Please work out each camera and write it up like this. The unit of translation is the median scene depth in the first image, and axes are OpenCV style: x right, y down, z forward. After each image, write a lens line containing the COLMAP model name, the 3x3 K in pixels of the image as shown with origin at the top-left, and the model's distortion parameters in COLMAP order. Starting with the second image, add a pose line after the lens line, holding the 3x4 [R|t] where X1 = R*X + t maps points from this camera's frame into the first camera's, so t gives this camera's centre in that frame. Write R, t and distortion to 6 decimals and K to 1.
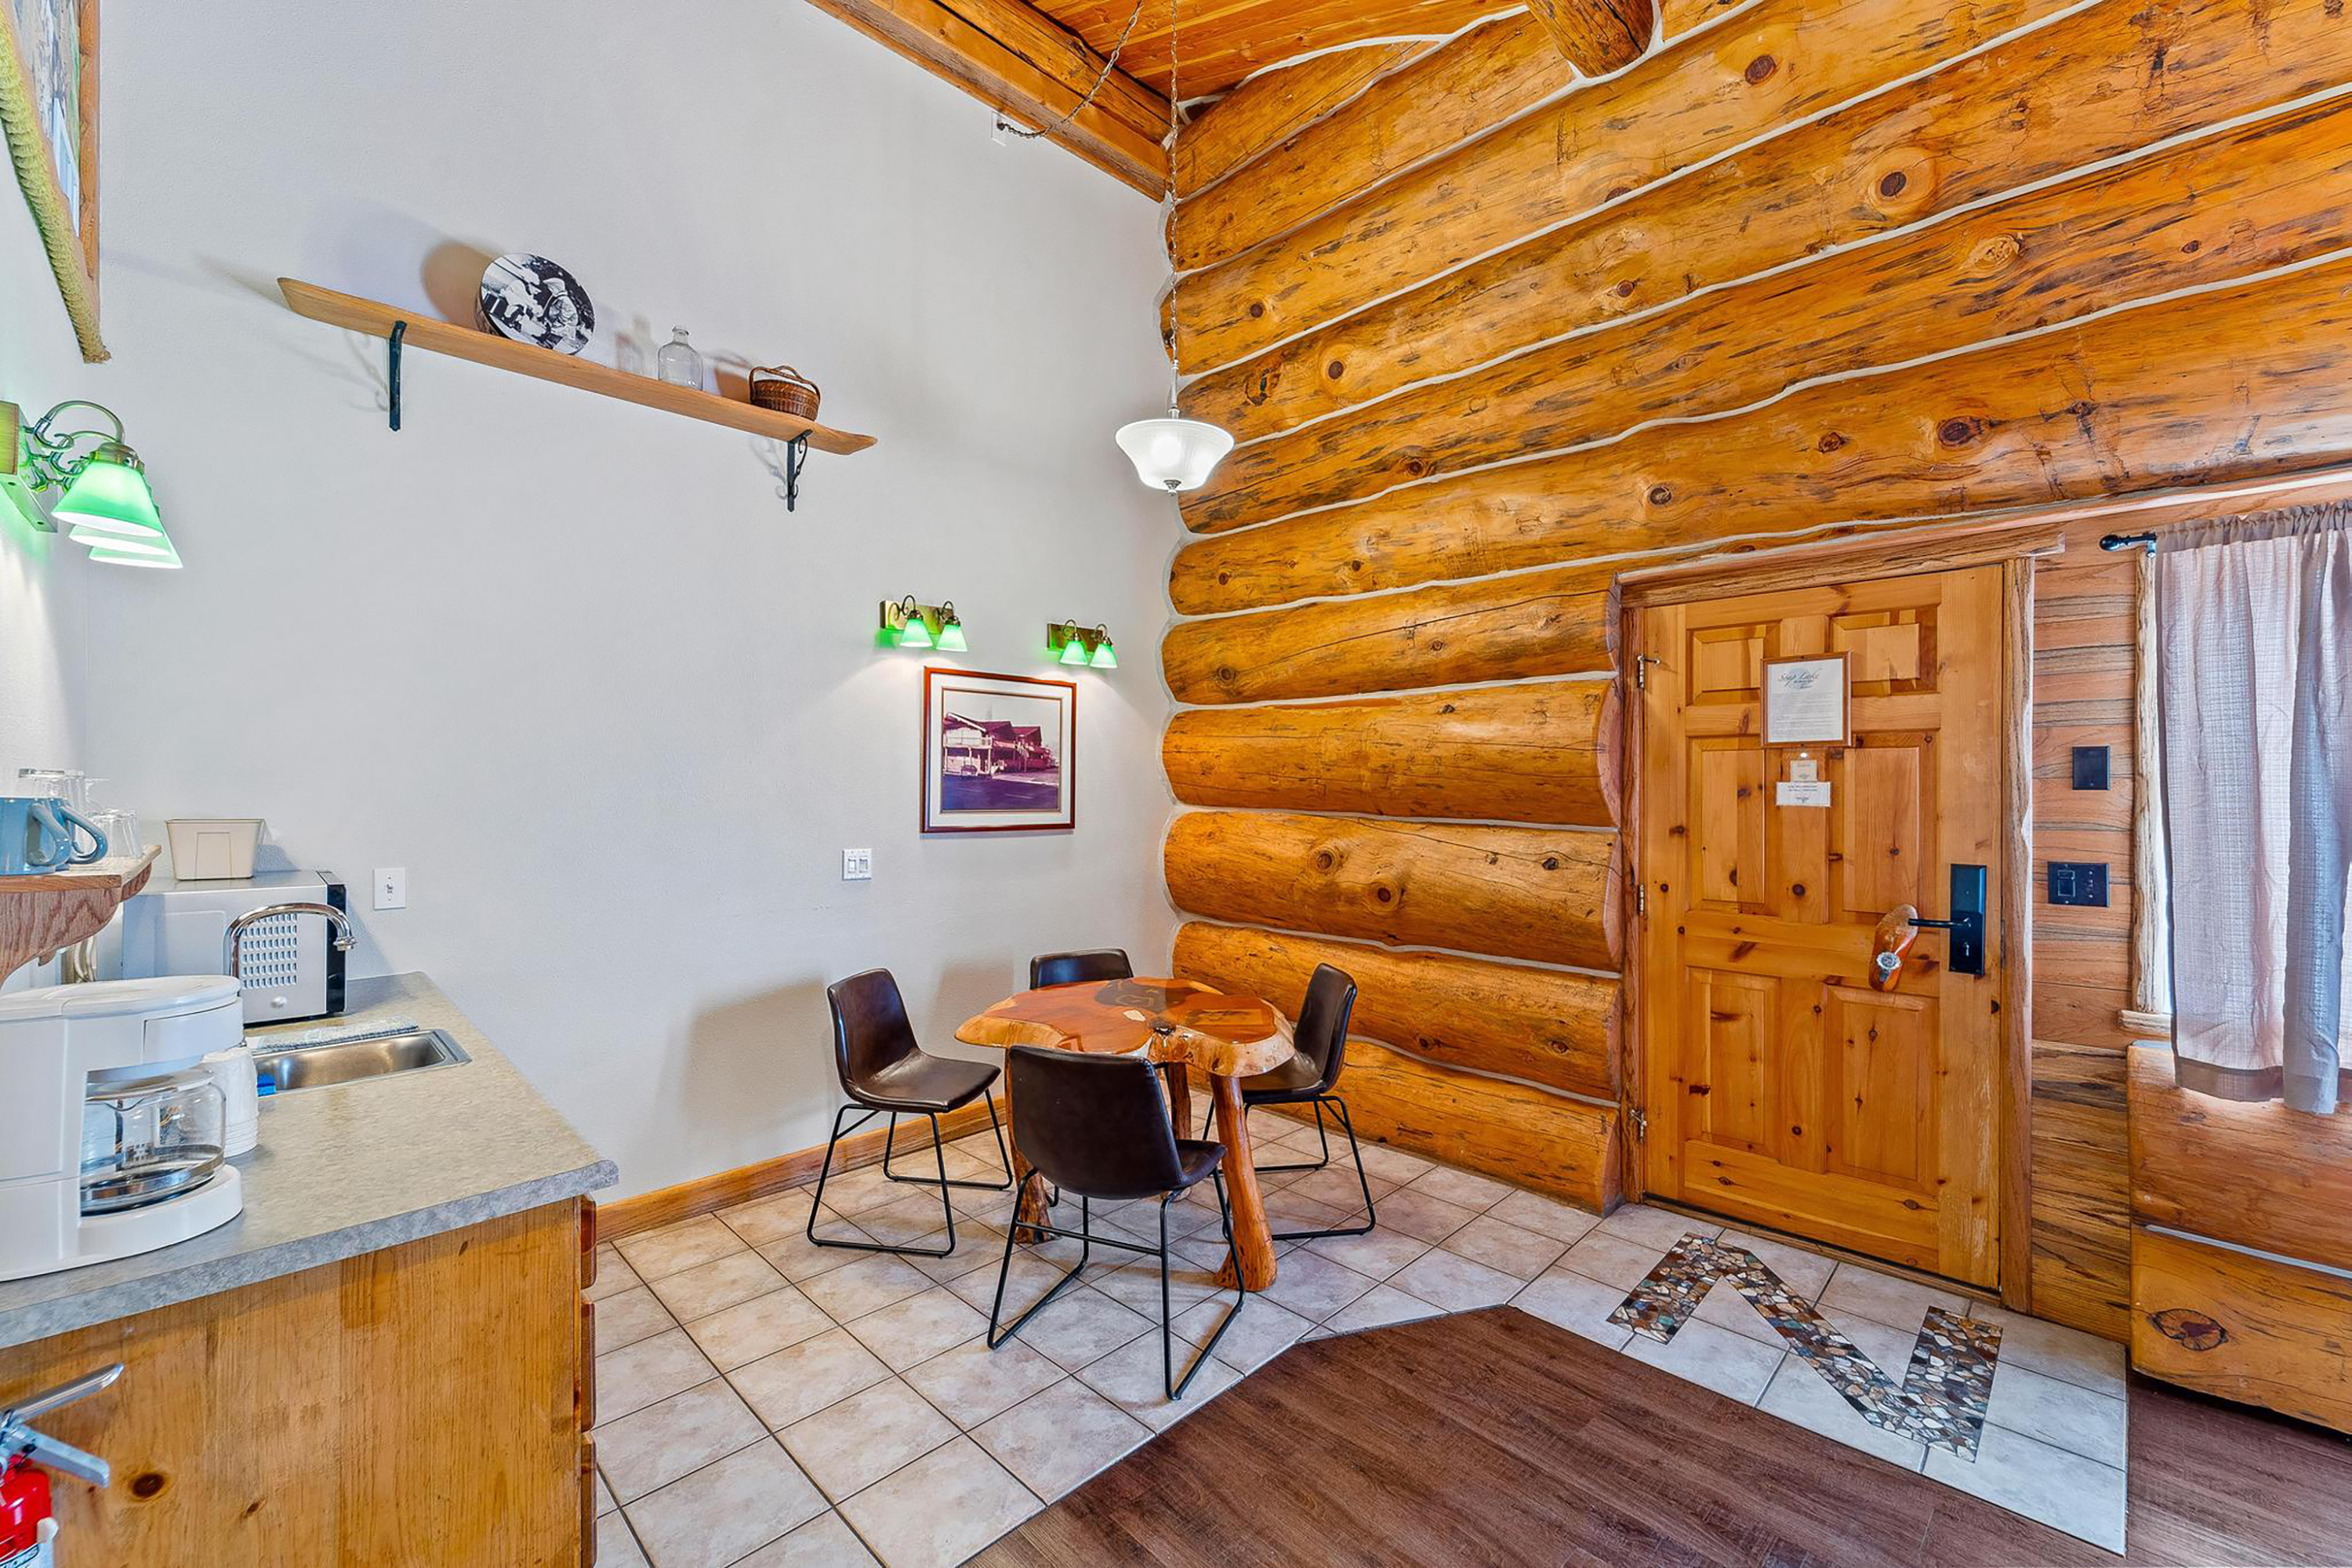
lens RADIAL K [[959.0, 0, 1162.4], [0, 959.0, 786.2], [0, 0, 1]] dist [0.005734, -0.001889]
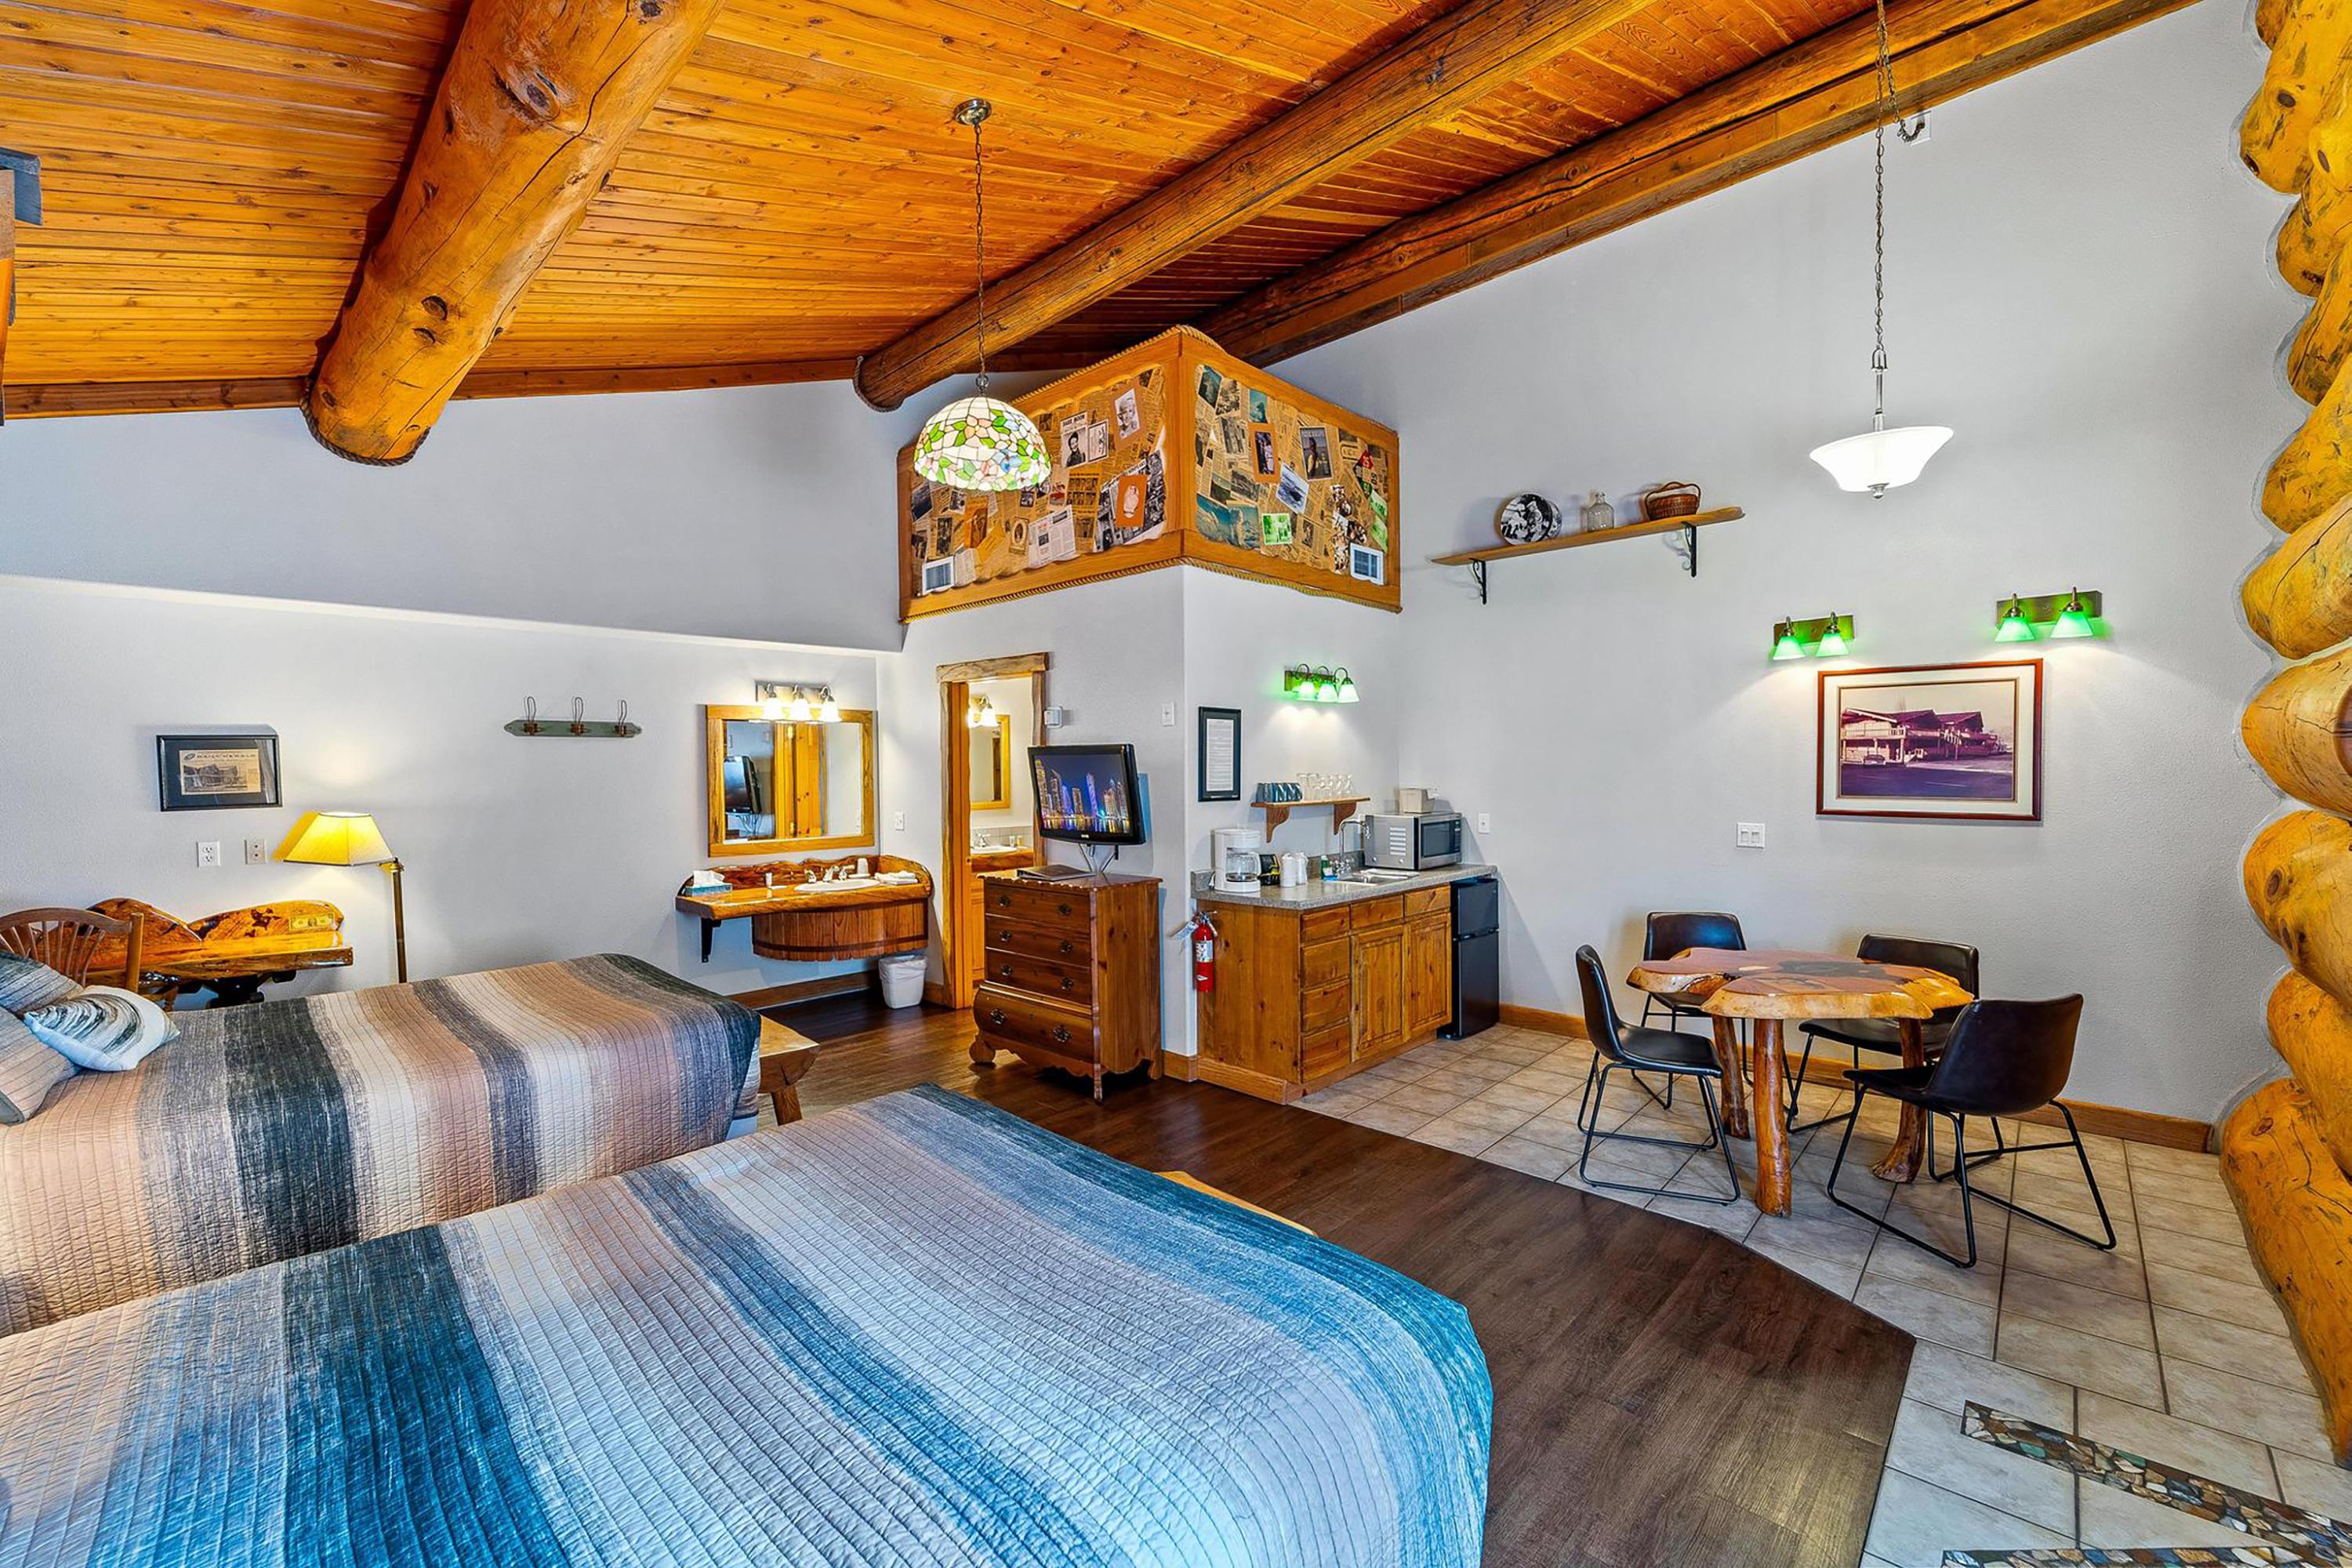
lens RADIAL K [[959.0, 0, 1177.0], [0, 959.0, 784.0], [0, 0, 1]] dist [0.005734, -0.001889]
pose [[0.037472, 0.019654, -0.999104, 0.978472], [0.013331, 0.999708, 0.020166, -0.024217], [0.999209, -0.014075, 0.037199, 0.193702]]
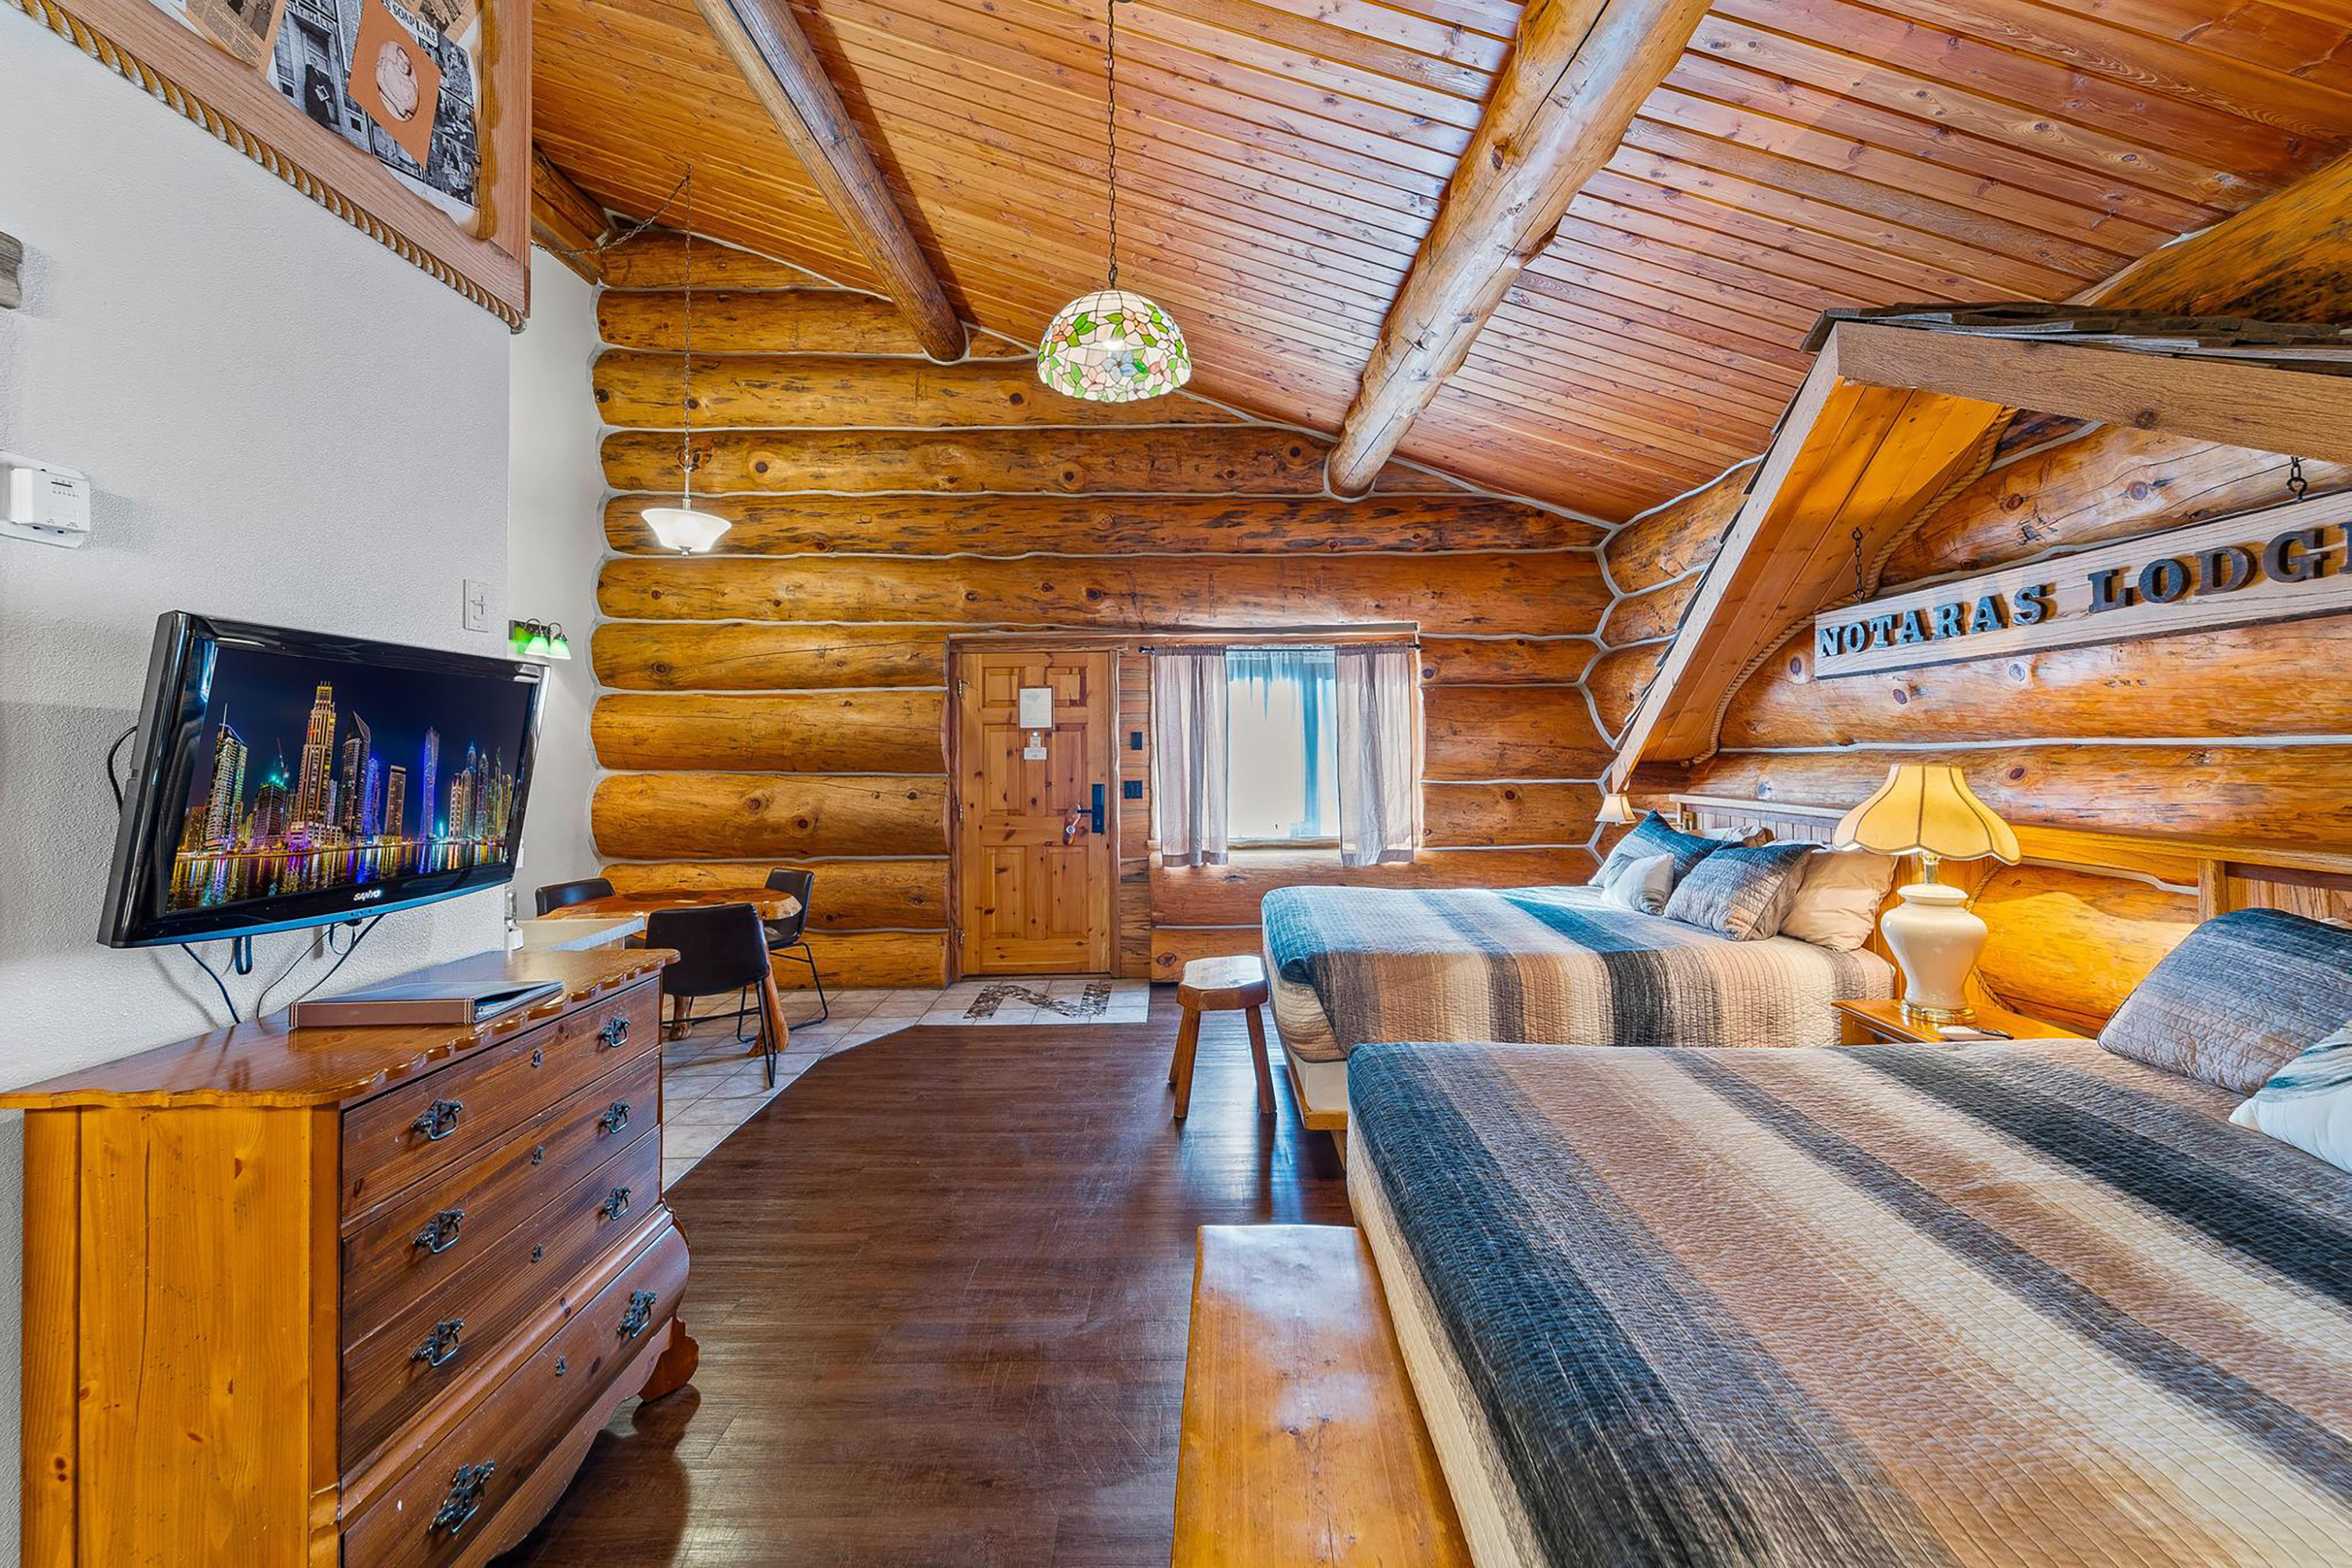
lens RADIAL K [[959.0, 0, 1206.0], [0, 959.0, 739.1], [0, 0, 1]] dist [0.005734, -0.001889]
pose [[0.679797, 0.000724, 0.733400, -0.497820], [0.011360, 0.999869, -0.011518, 0.004419], [-0.733312, 0.016161, 0.679700, -0.556168]]
